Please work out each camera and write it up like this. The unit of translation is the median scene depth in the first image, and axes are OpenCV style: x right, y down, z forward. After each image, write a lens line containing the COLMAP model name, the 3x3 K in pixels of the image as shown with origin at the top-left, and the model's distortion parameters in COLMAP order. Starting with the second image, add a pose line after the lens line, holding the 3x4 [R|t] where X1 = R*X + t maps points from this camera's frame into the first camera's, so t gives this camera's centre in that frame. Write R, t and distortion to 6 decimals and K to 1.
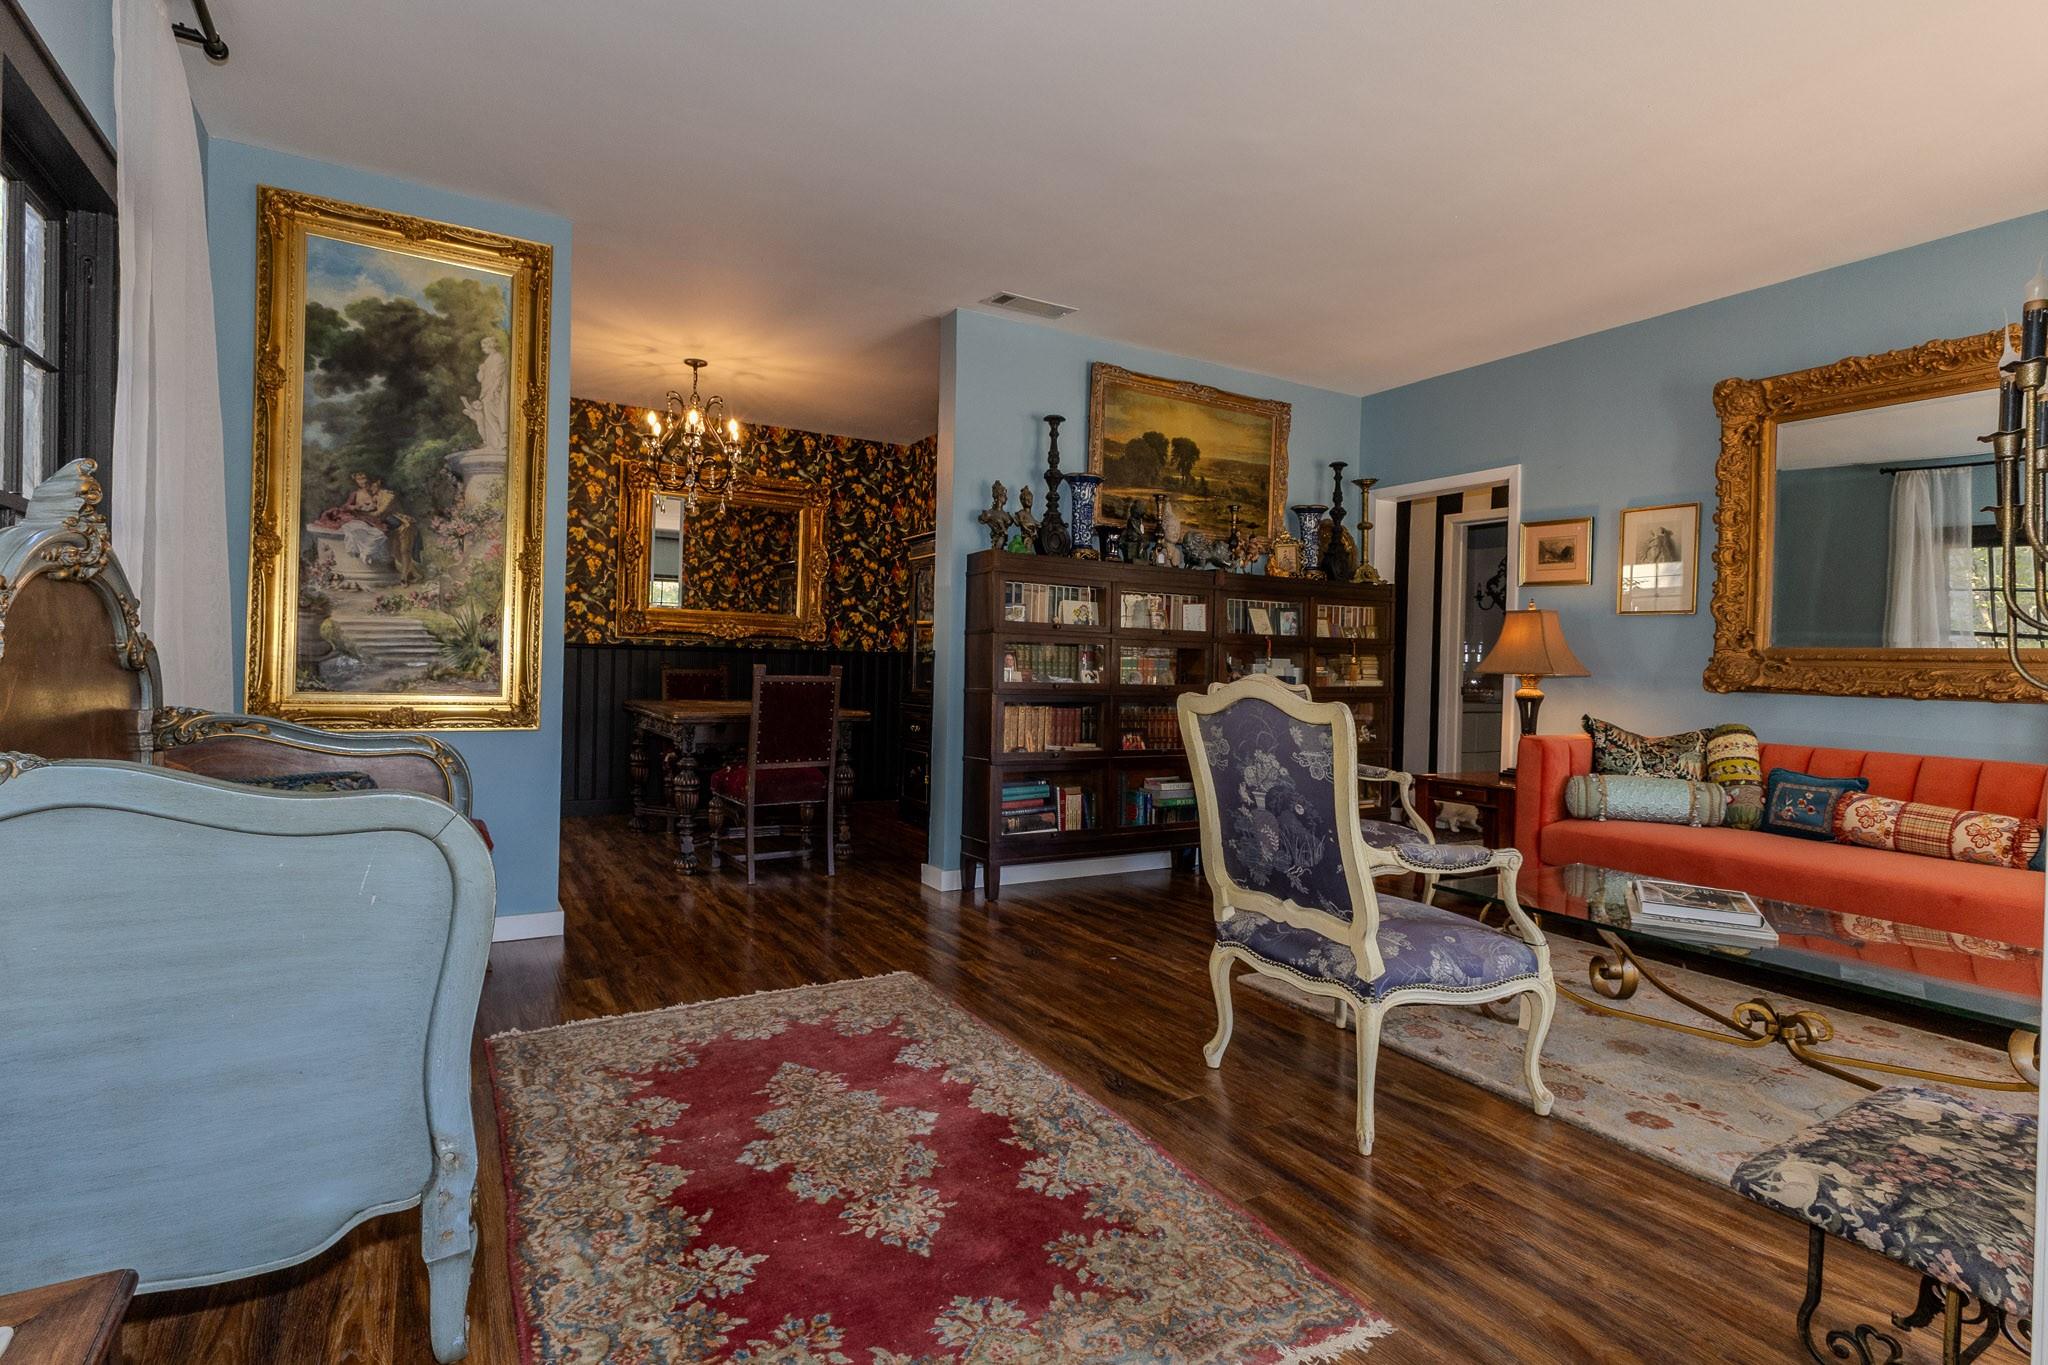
lens RADIAL K [[1031.8, 0, 1020.7], [0, 1031.8, 677.0], [0, 0, 1]] dist [0.007740, 0.000460]
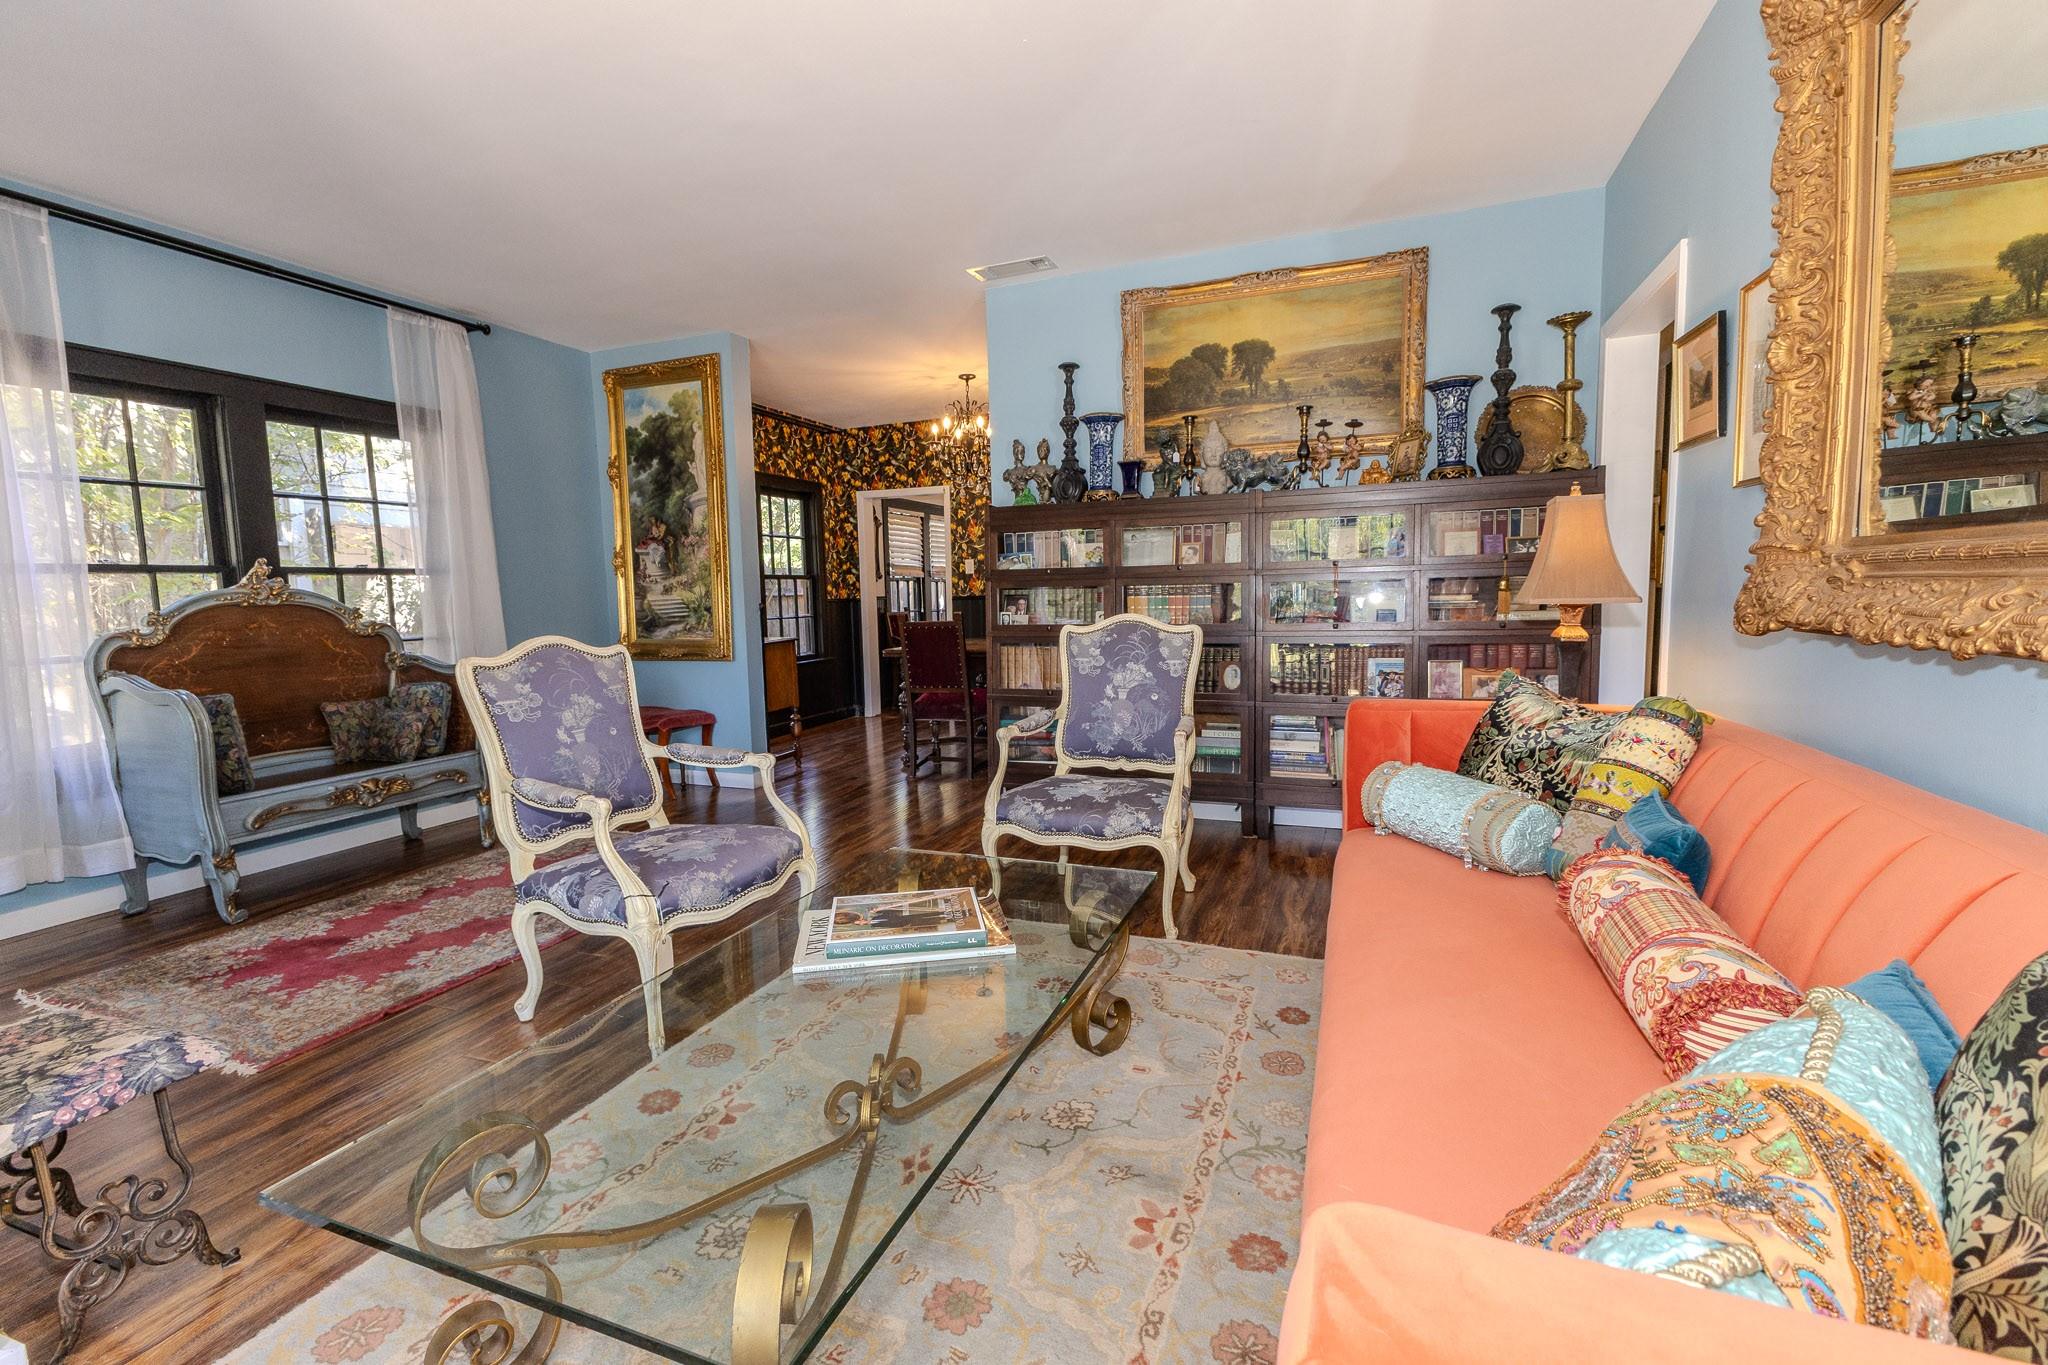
lens RADIAL K [[900.9, 0, 1024.0], [0, 900.9, 682.5], [0, 0, 1]] dist [-0.001732, -0.000286]
pose [[0.603144, 0.039523, -0.796653, 0.747534], [0.030059, 0.996936, 0.072217, -0.002557], [0.797066, -0.067504, 0.600108, 0.414626]]
